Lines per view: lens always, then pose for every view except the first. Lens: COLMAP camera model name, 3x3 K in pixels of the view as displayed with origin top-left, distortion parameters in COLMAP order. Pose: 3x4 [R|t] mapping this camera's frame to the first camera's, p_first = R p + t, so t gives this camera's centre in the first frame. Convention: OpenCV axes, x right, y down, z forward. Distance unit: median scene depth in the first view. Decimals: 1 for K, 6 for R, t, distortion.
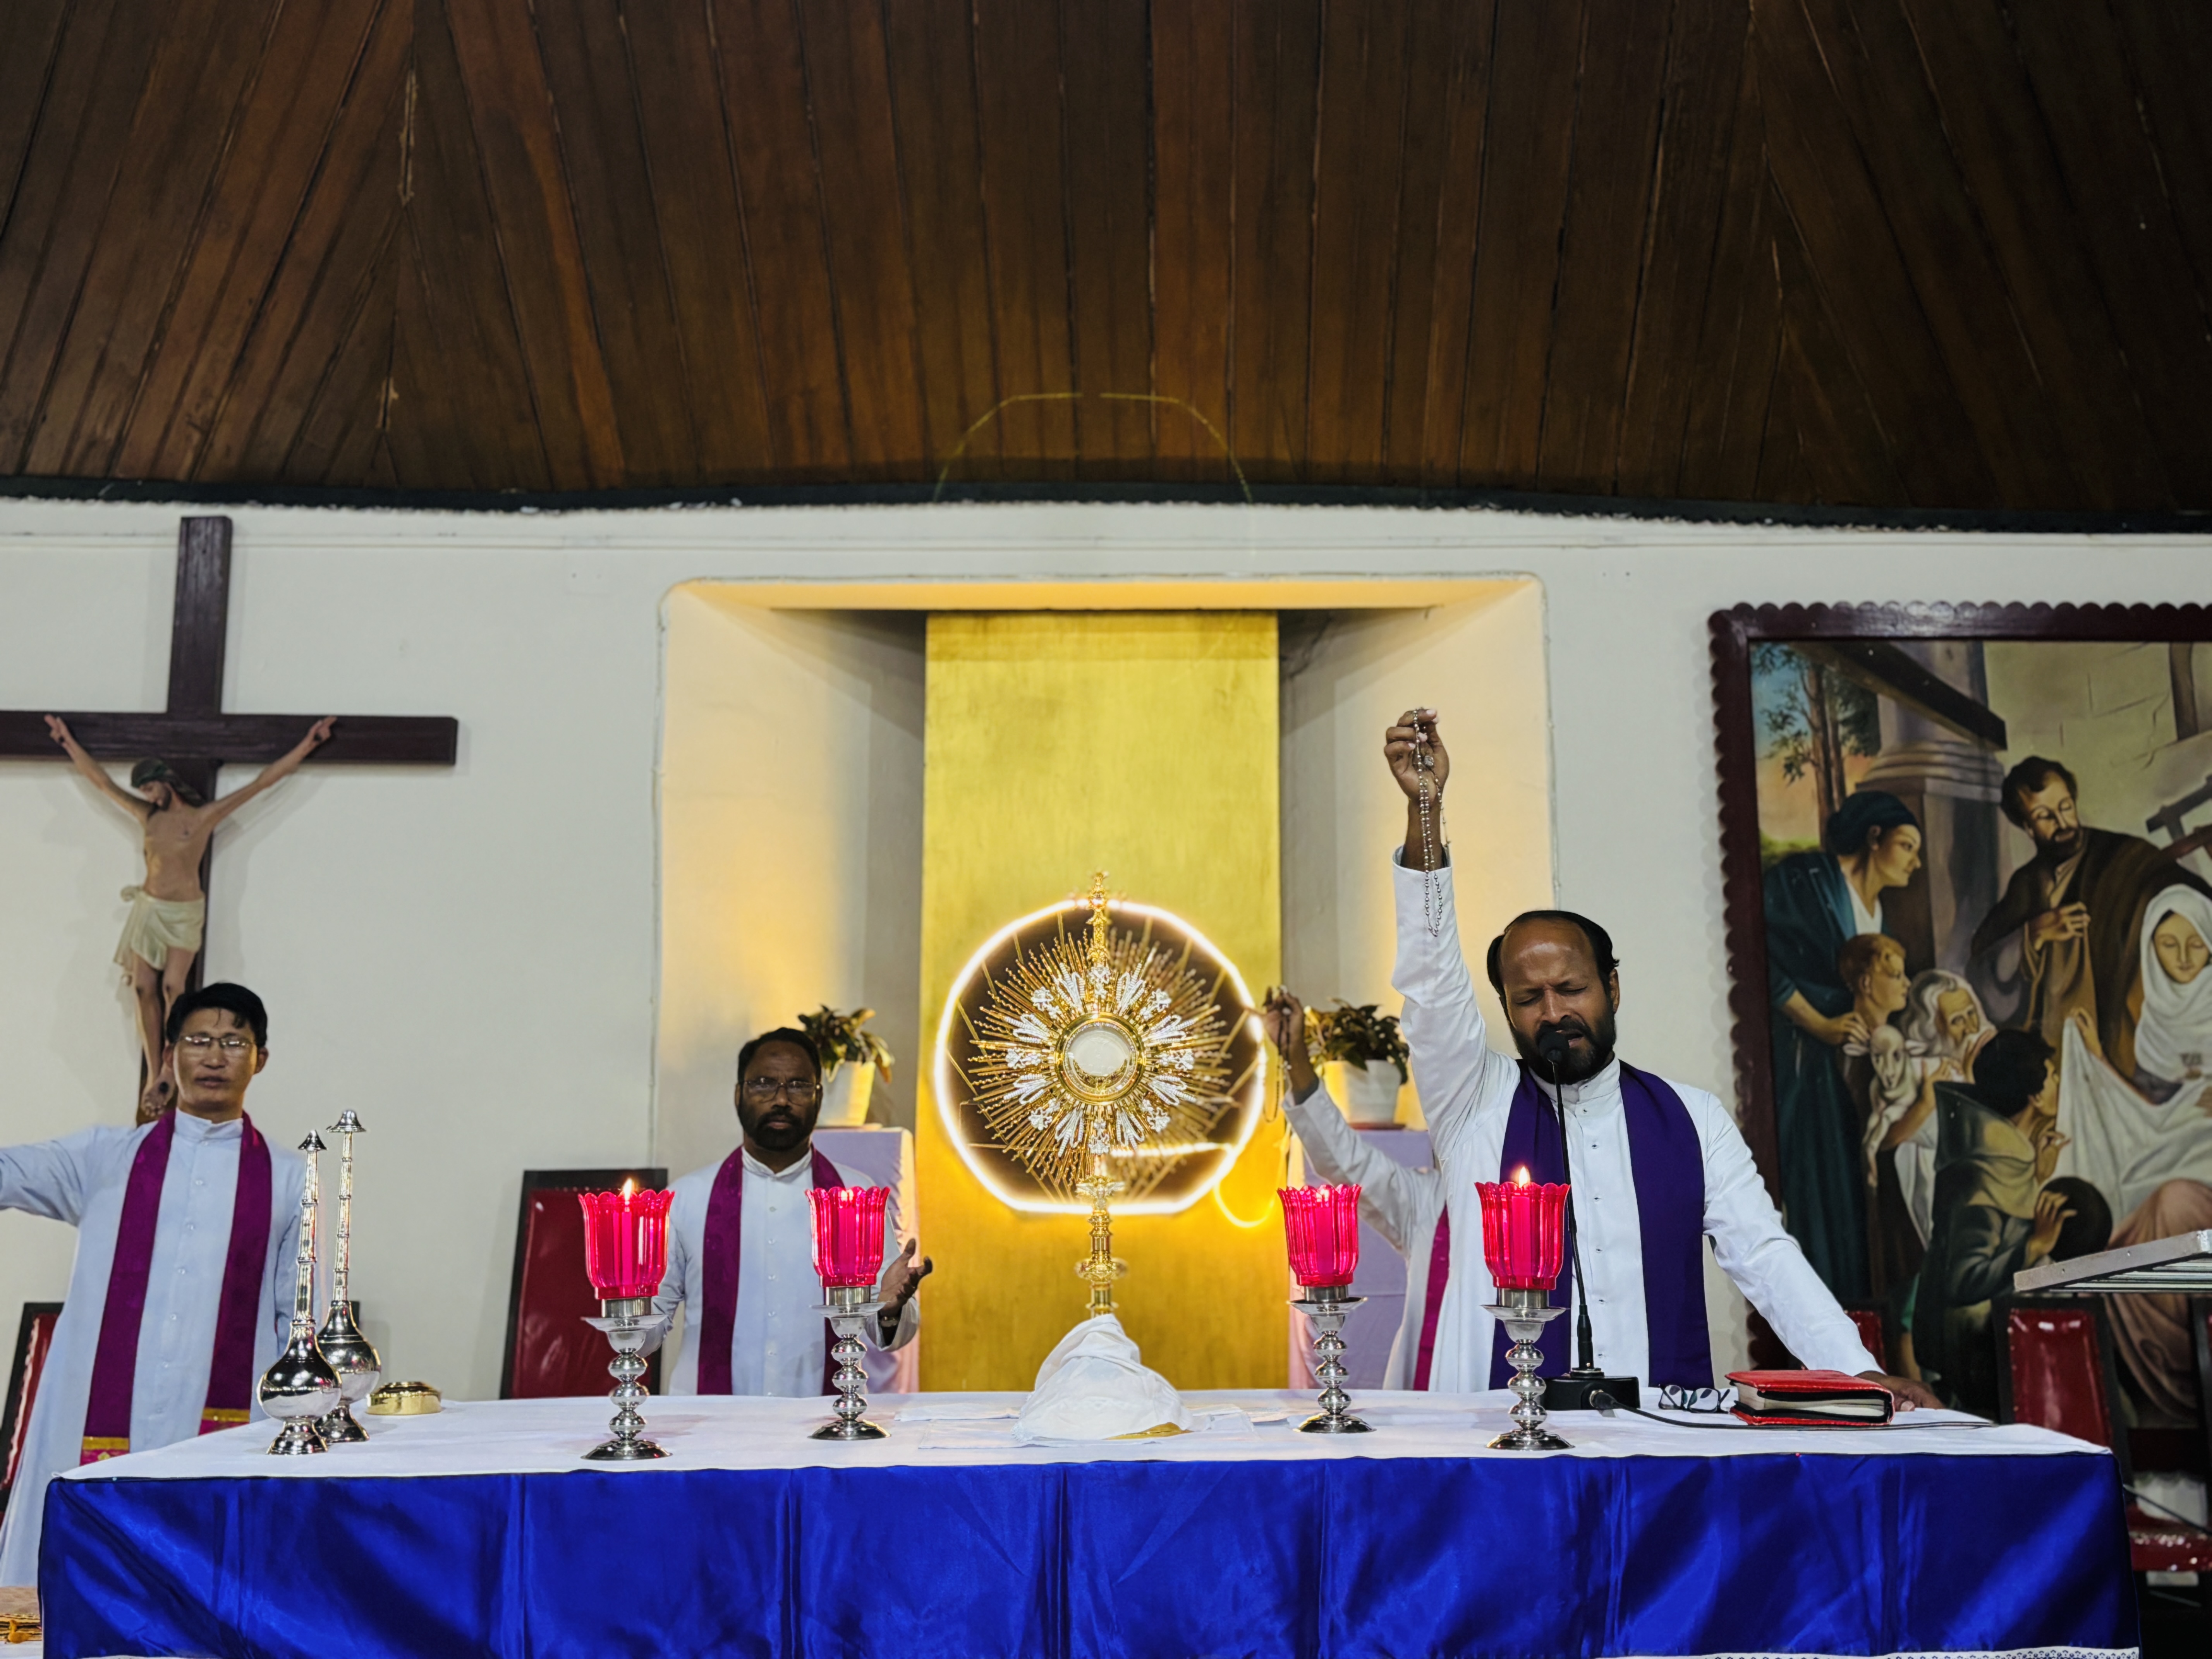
lens RADIAL K [[2246.7, 0, 1095.9], [0, 2246.7, 808.6], [0, 0, 1]] dist [0.021228, 0.000000]
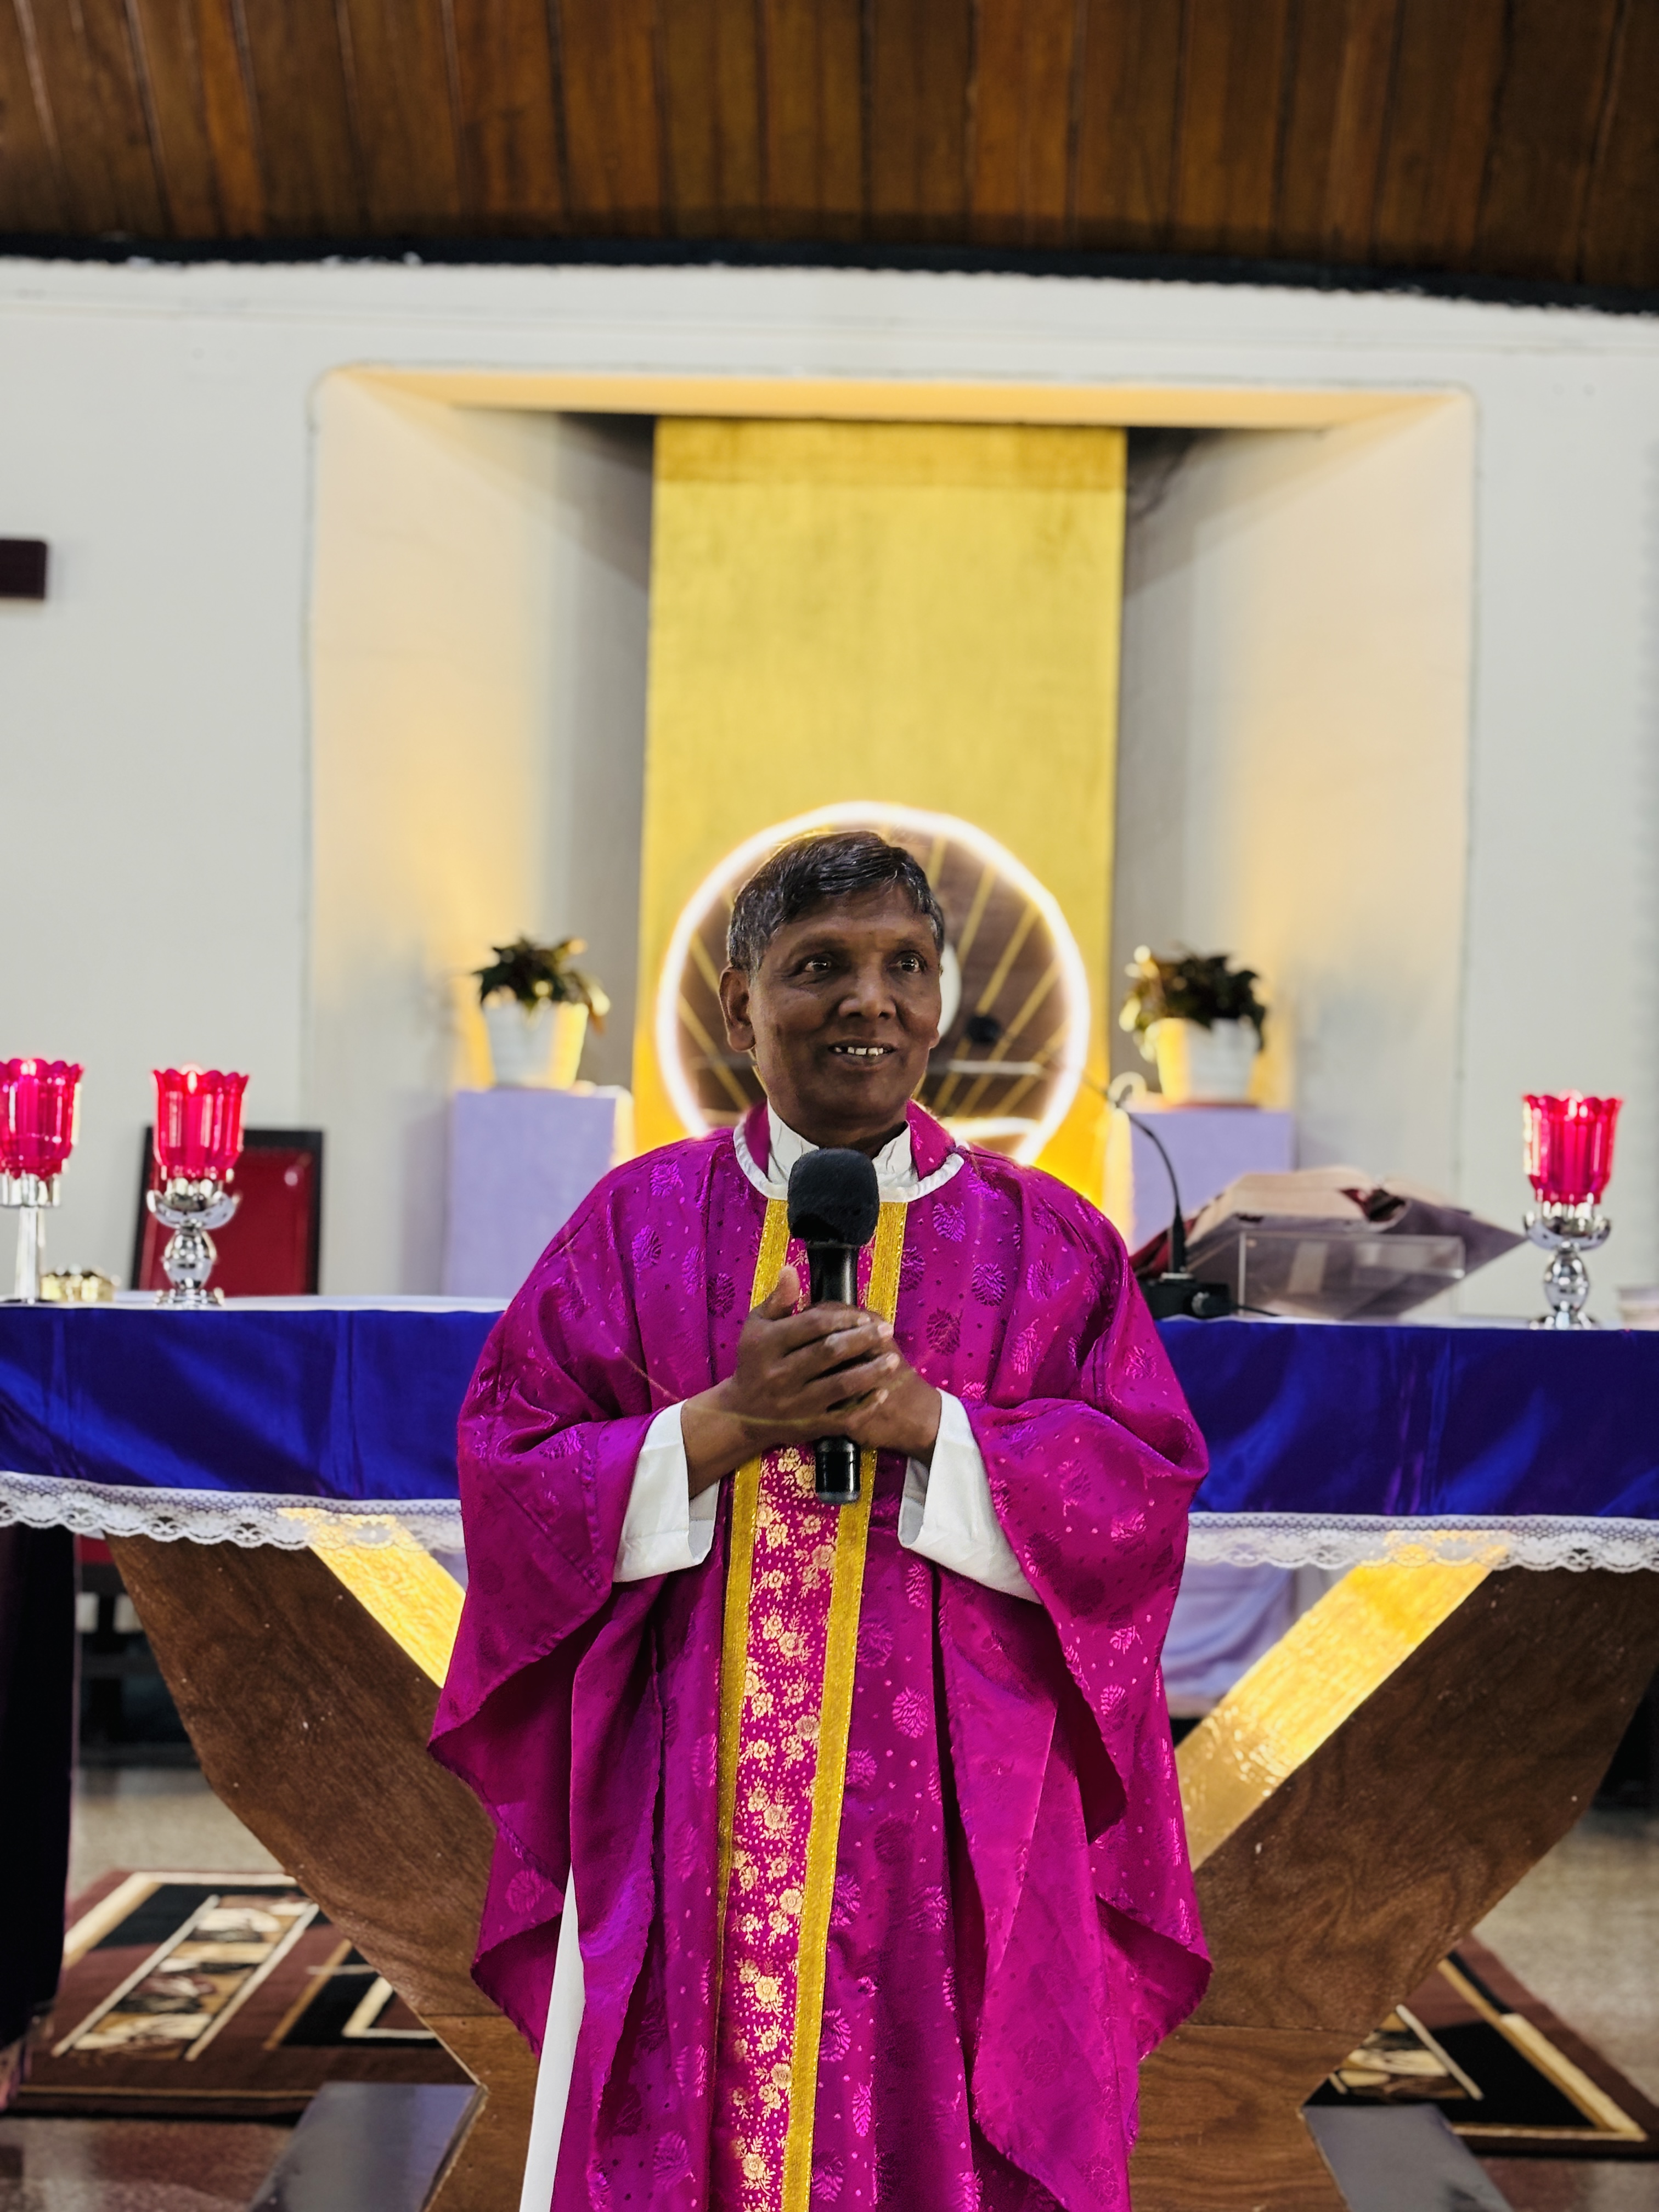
lens RADIAL K [[3338.3, 0, 814.3], [0, 3338.3, 1135.5], [0, 0, 1]] dist [0.071595, 0.000000]
pose [[0.999609, 0.027929, -0.000965, -0.016190], [-0.027579, 0.991459, 0.127471, 0.007745], [0.004517, -0.127394, 0.991842, -0.157409]]
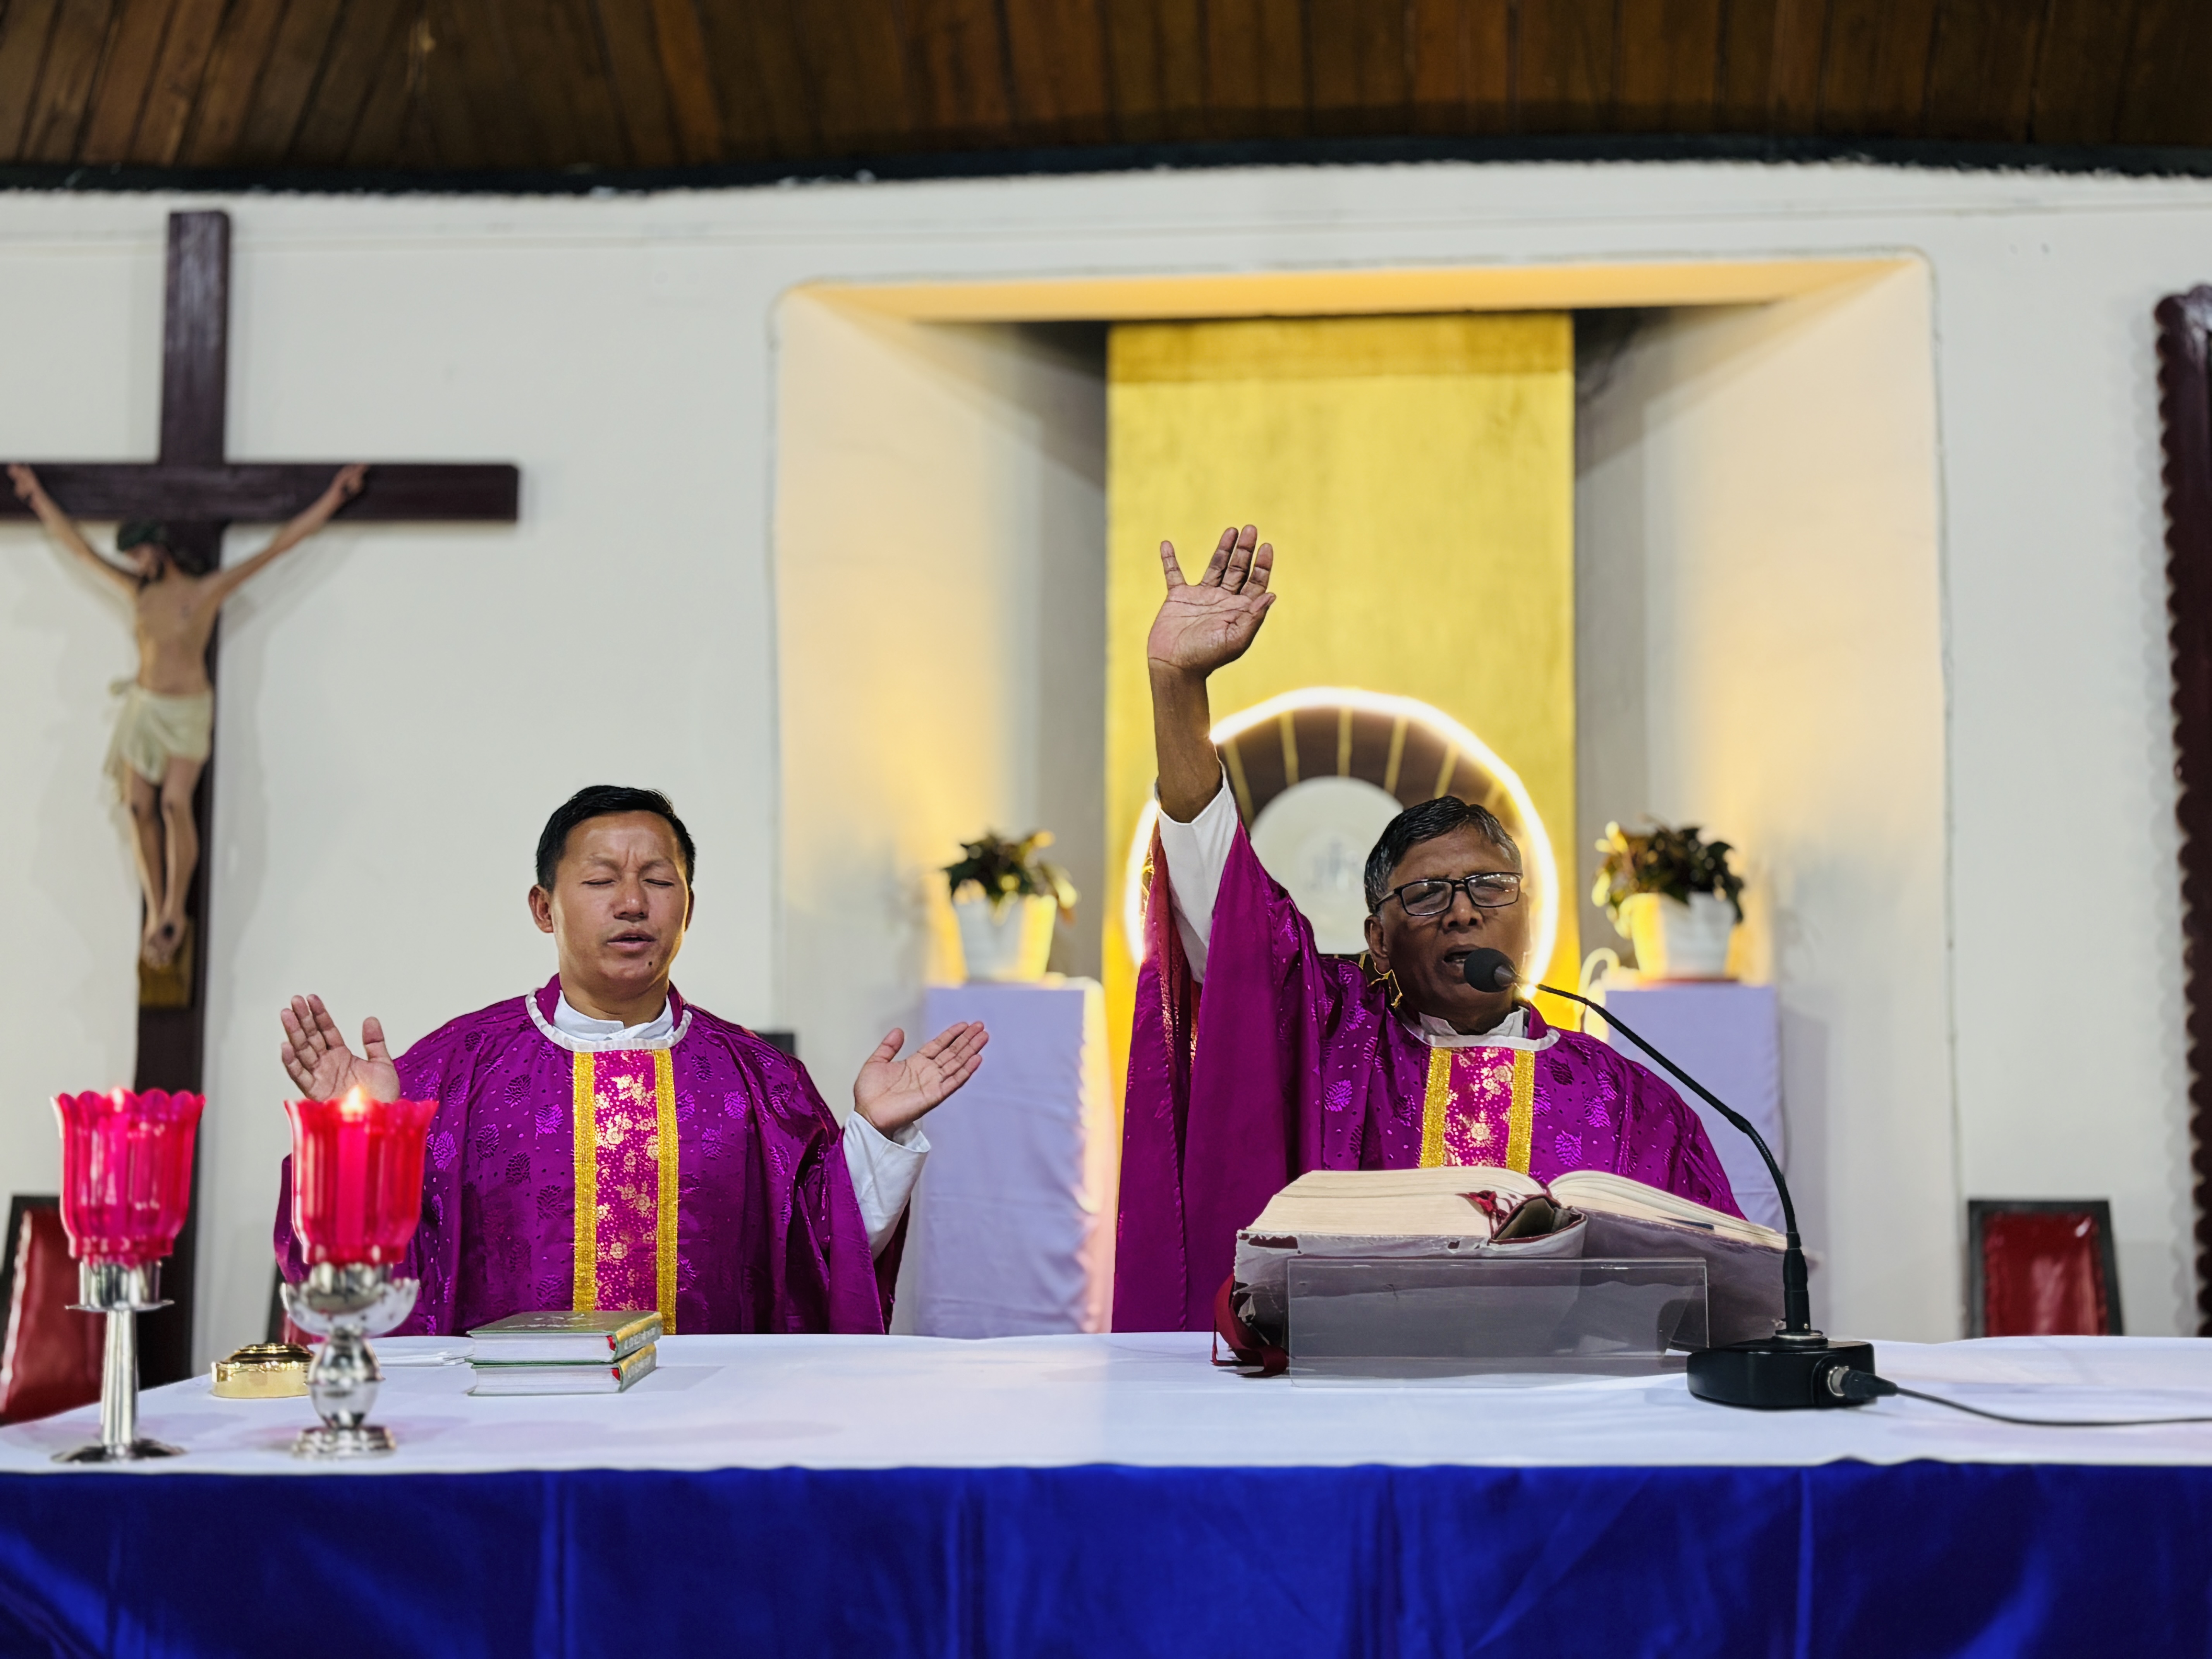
lens RADIAL K [[2619.3, 0, 1110.3], [0, 2619.3, 826.8], [0, 0, 1]] dist [0.035189, 0.000000]
pose [[0.997538, -0.004635, -0.069975, -0.014337], [0.010044, 0.996969, 0.077145, 0.017850], [0.069406, -0.077658, 0.994561, 0.093084]]
